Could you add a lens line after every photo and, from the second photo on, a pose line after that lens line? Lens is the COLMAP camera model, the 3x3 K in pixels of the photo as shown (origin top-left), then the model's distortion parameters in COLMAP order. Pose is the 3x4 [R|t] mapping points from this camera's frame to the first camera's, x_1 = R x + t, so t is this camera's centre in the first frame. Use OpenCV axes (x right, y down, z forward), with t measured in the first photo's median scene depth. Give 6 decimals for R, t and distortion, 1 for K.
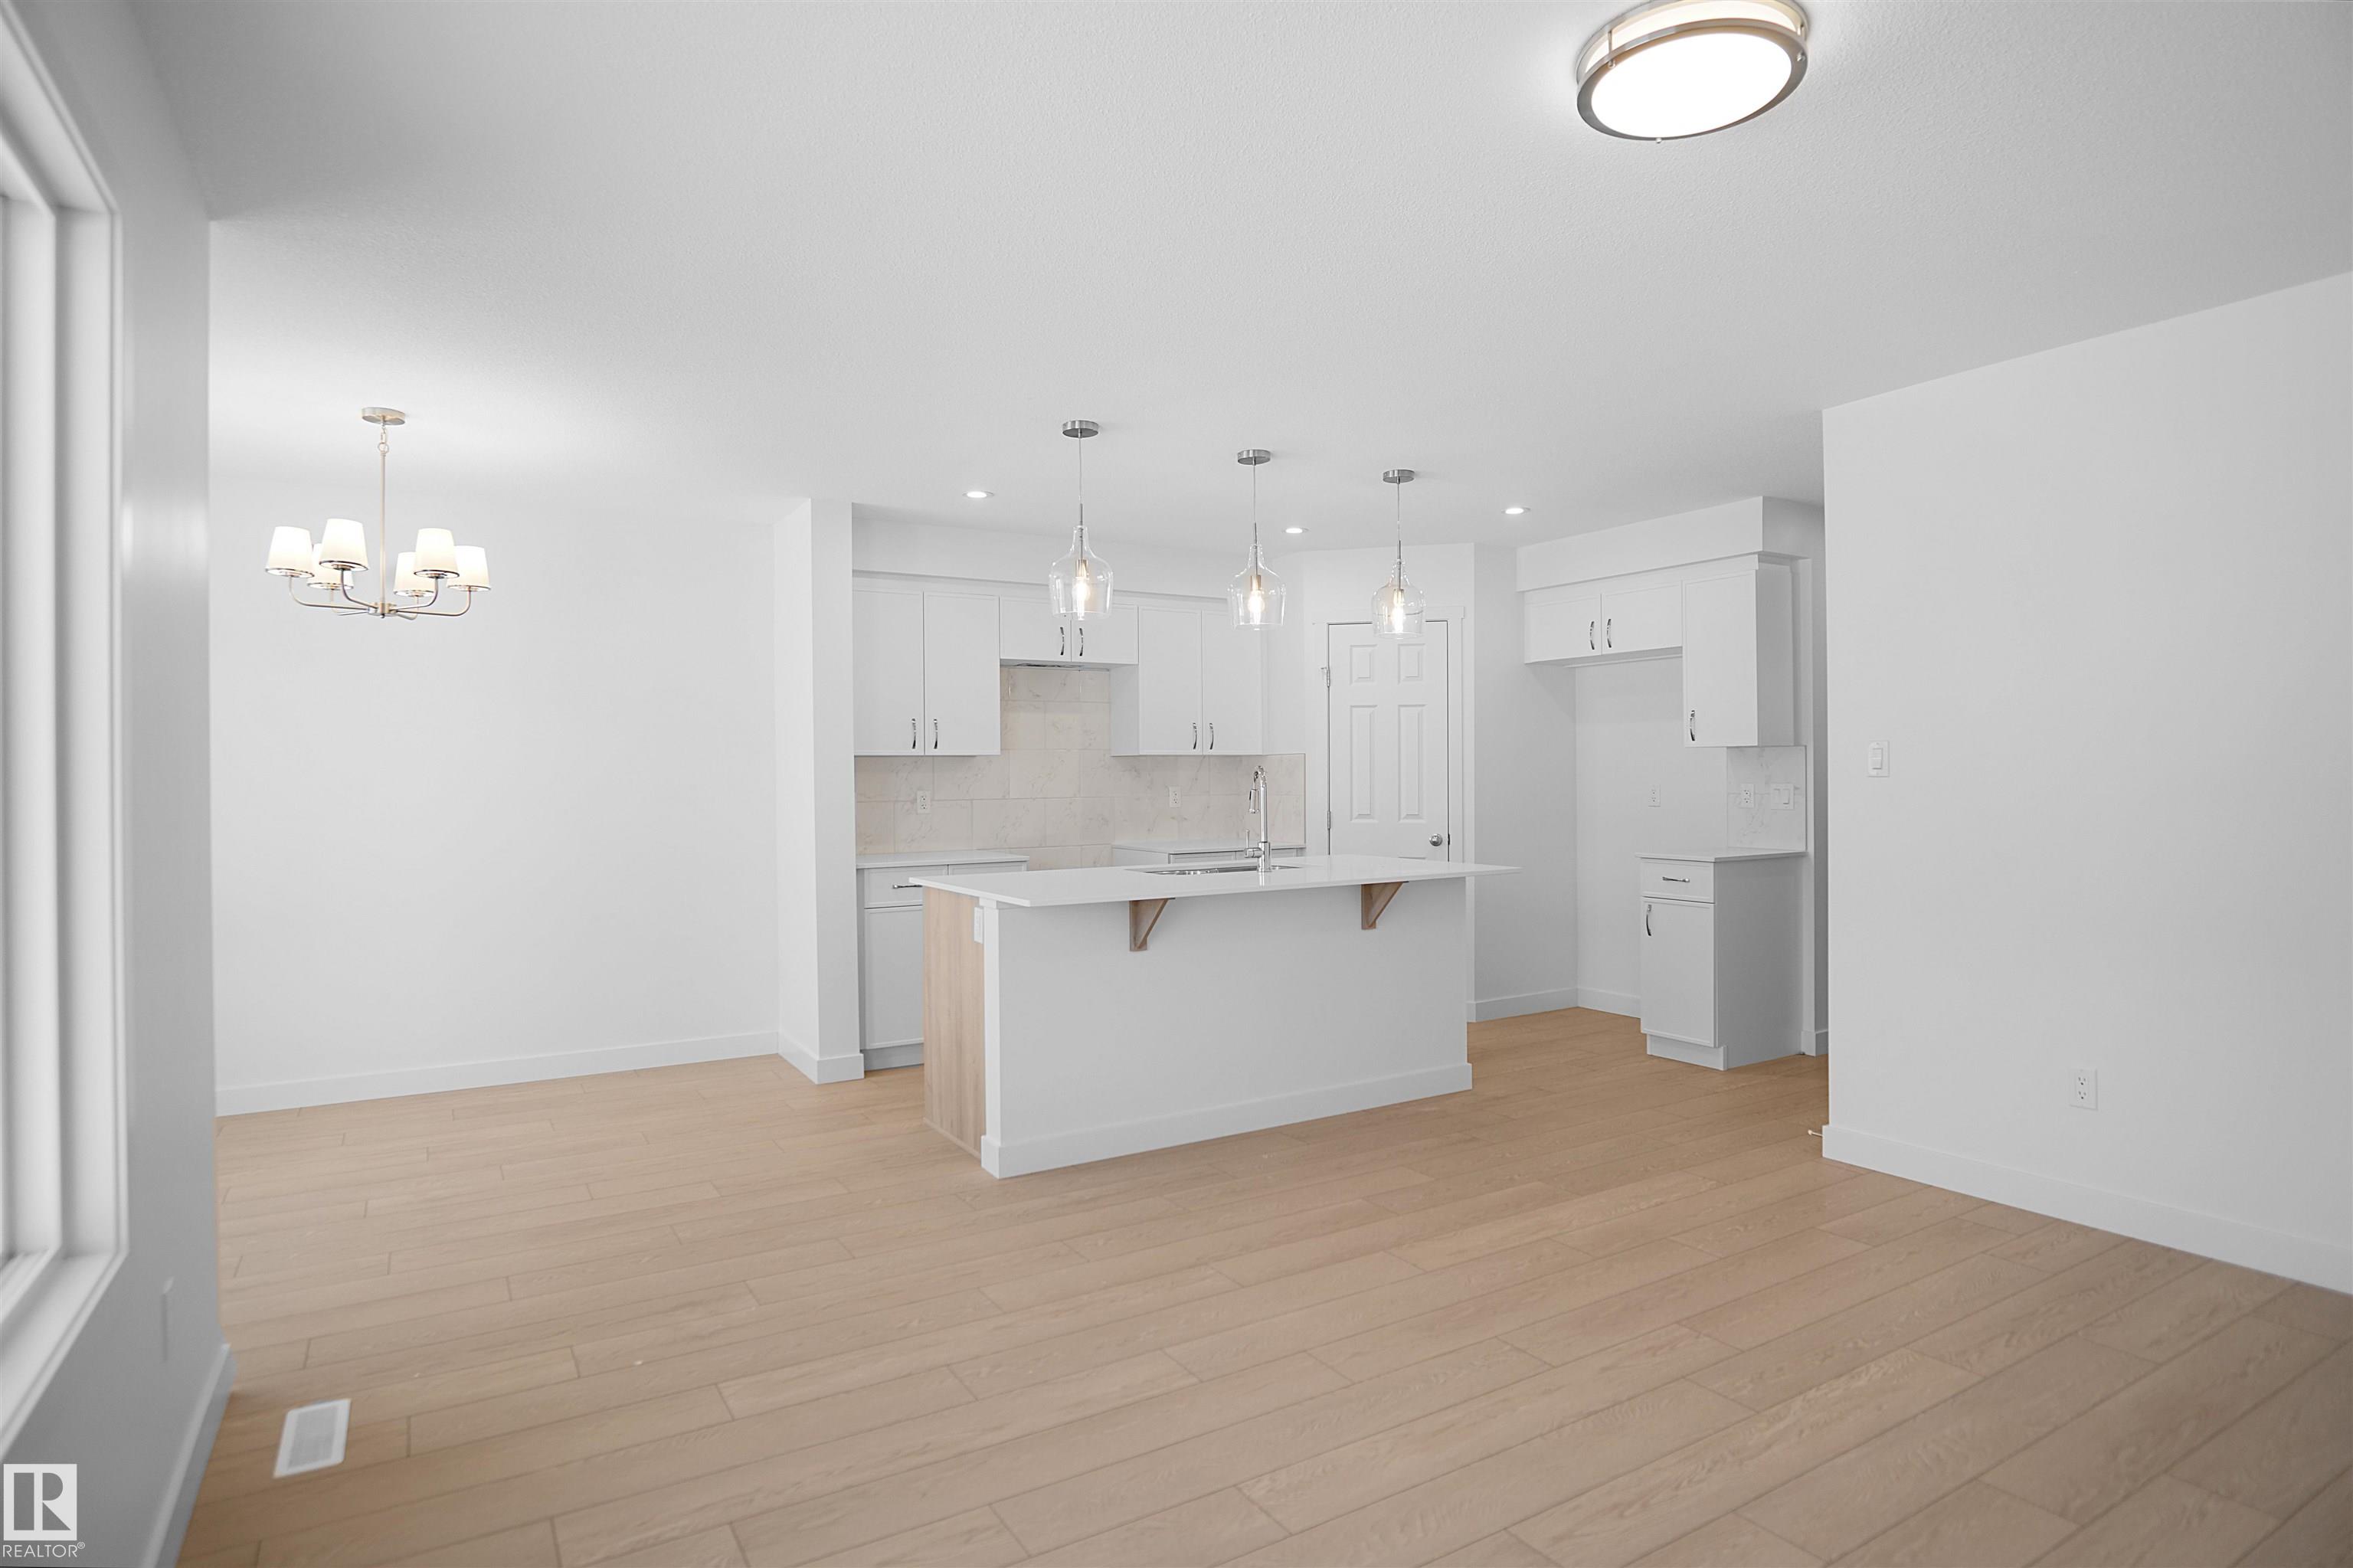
lens RADIAL K [[1274.1, 0, 1196.9], [0, 1274.1, 781.2], [0, 0, 1]] dist [-0.025278, 0.001280]
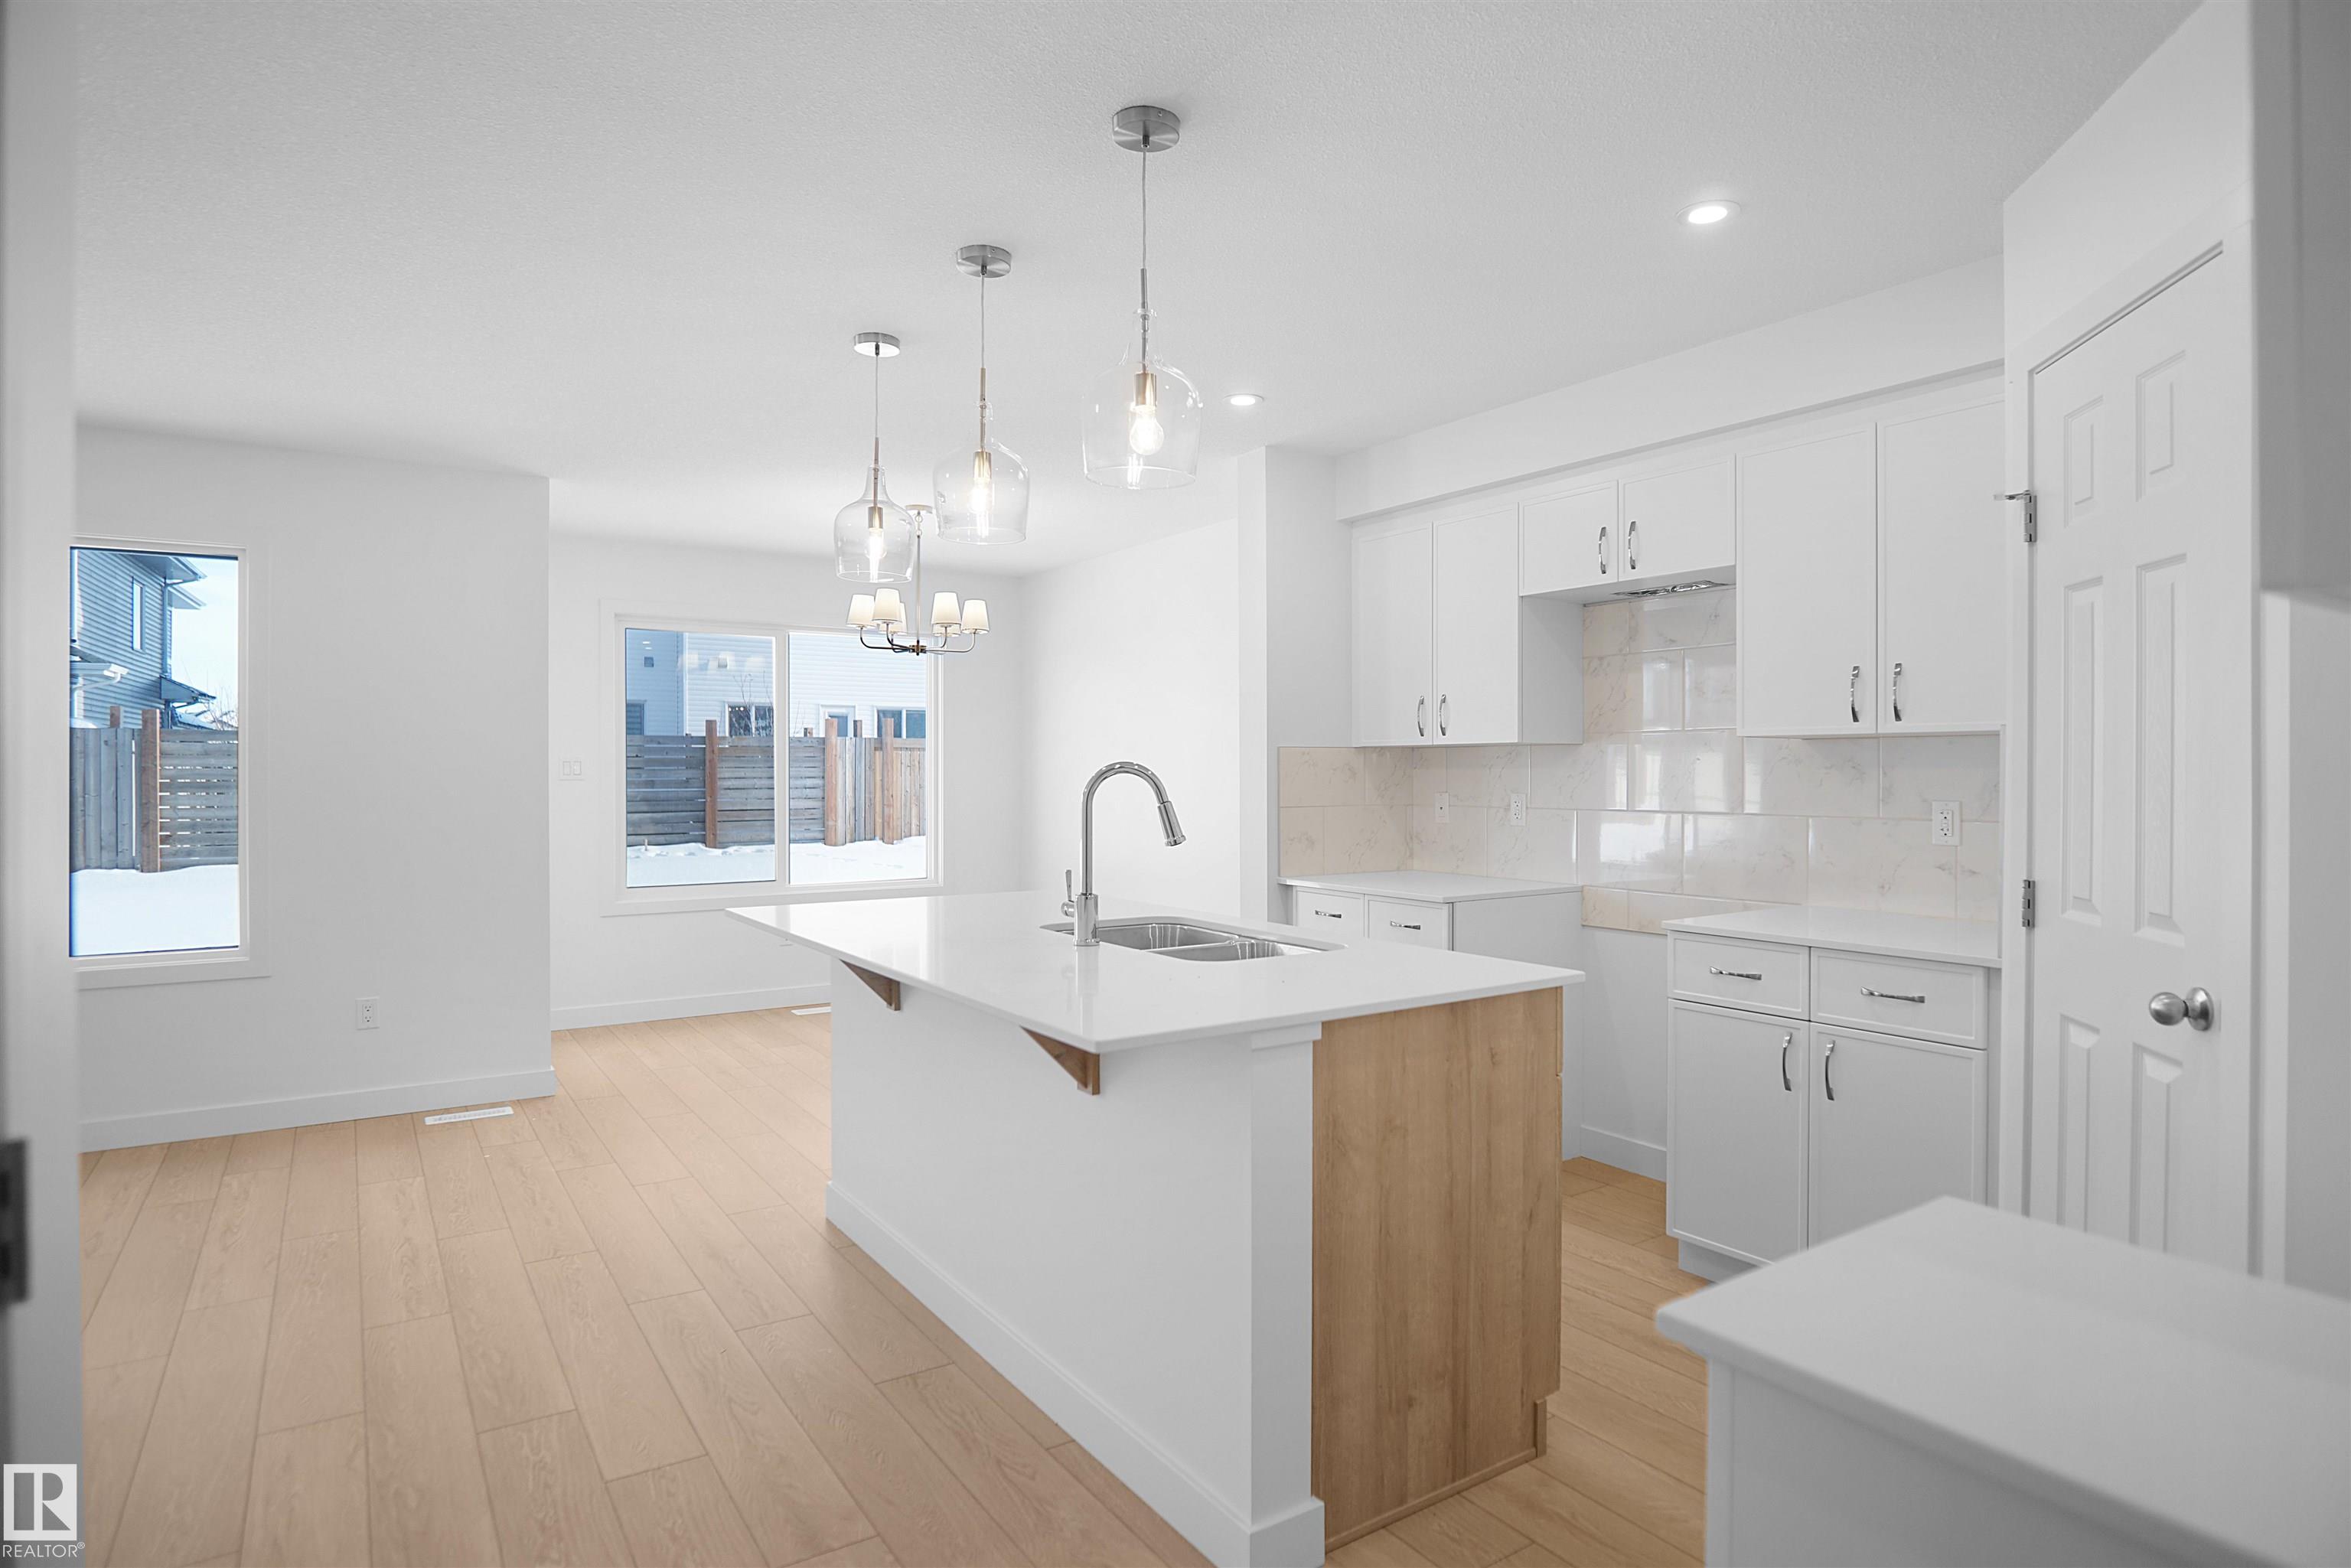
lens RADIAL K [[1272.9, 0, 1195.8], [0, 1272.9, 781.2], [0, 0, 1]] dist [-0.025278, 0.001280]
pose [[0.039020, 0.017850, -0.999079, 0.526491], [-0.006392, 0.999824, 0.017614, -0.011810], [0.999218, 0.005699, 0.039127, 0.854178]]
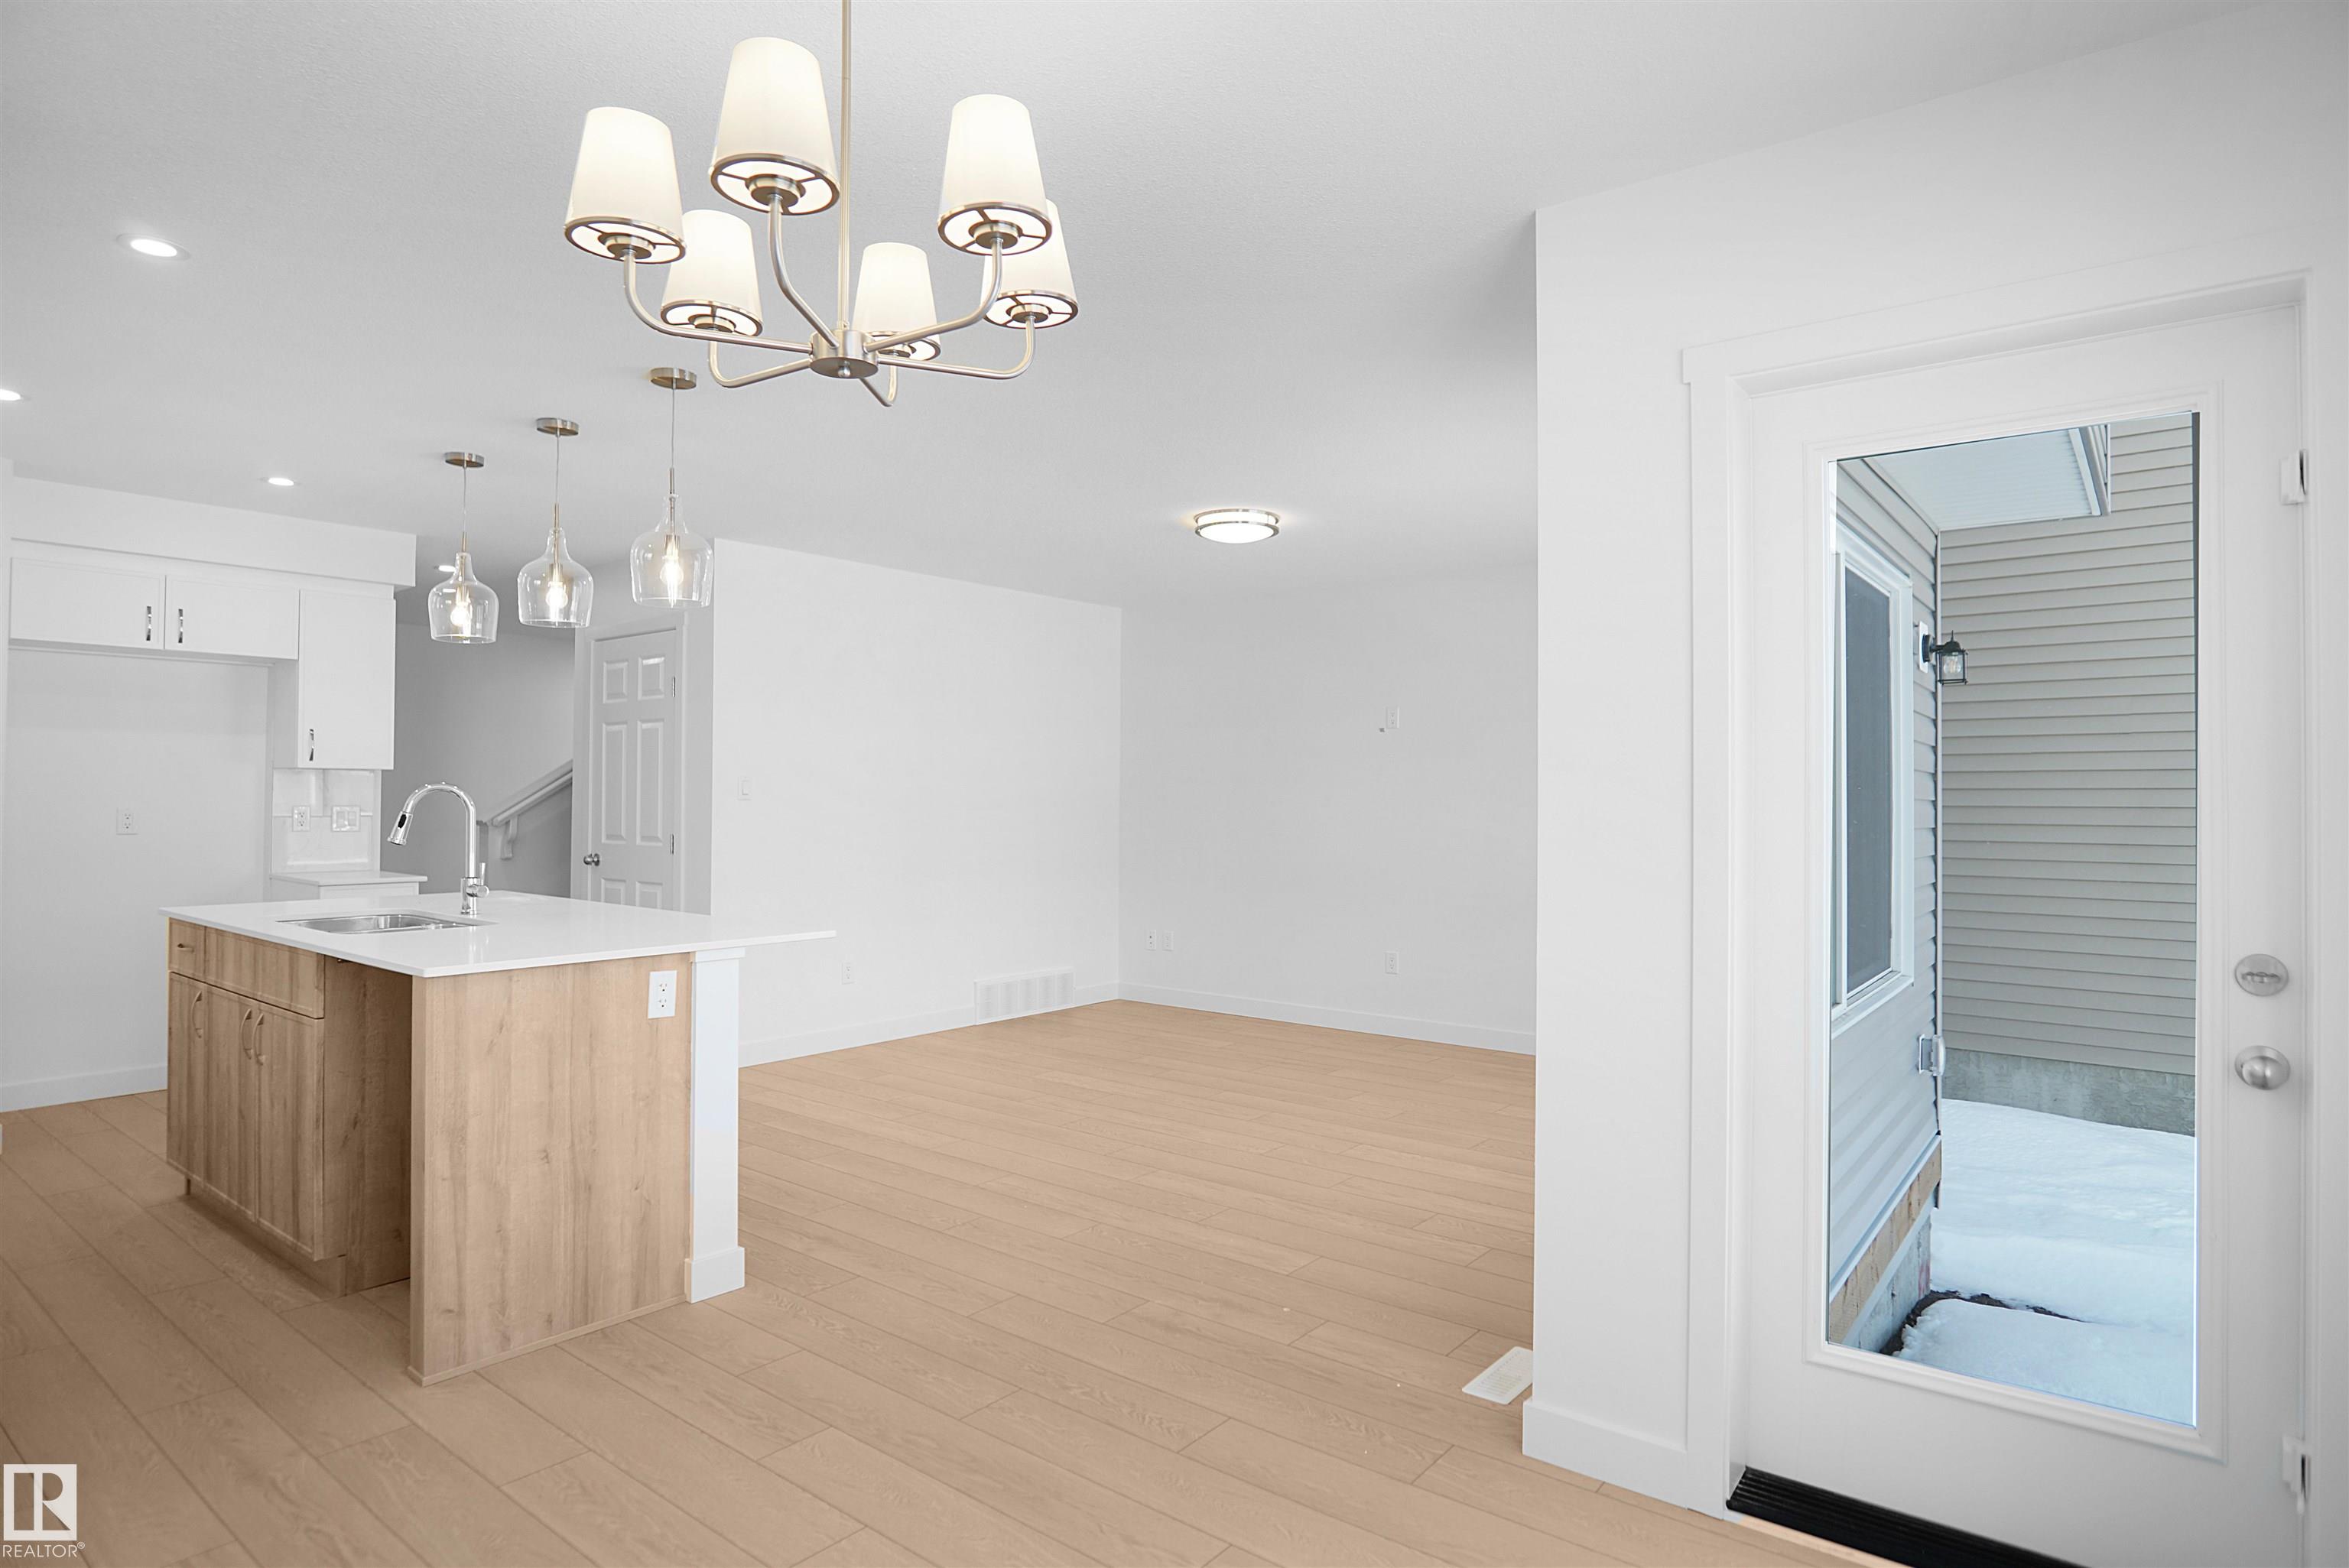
lens RADIAL K [[1264.6, 0, 1189.1], [0, 1264.6, 776.6], [0, 0, 1]] dist [-0.028223, 0.002341]
pose [[-0.345514, 0.021707, 0.938162, -0.709934], [0.001985, 0.999747, -0.022401, 0.001940], [-0.938411, -0.005878, -0.345470, 0.703704]]
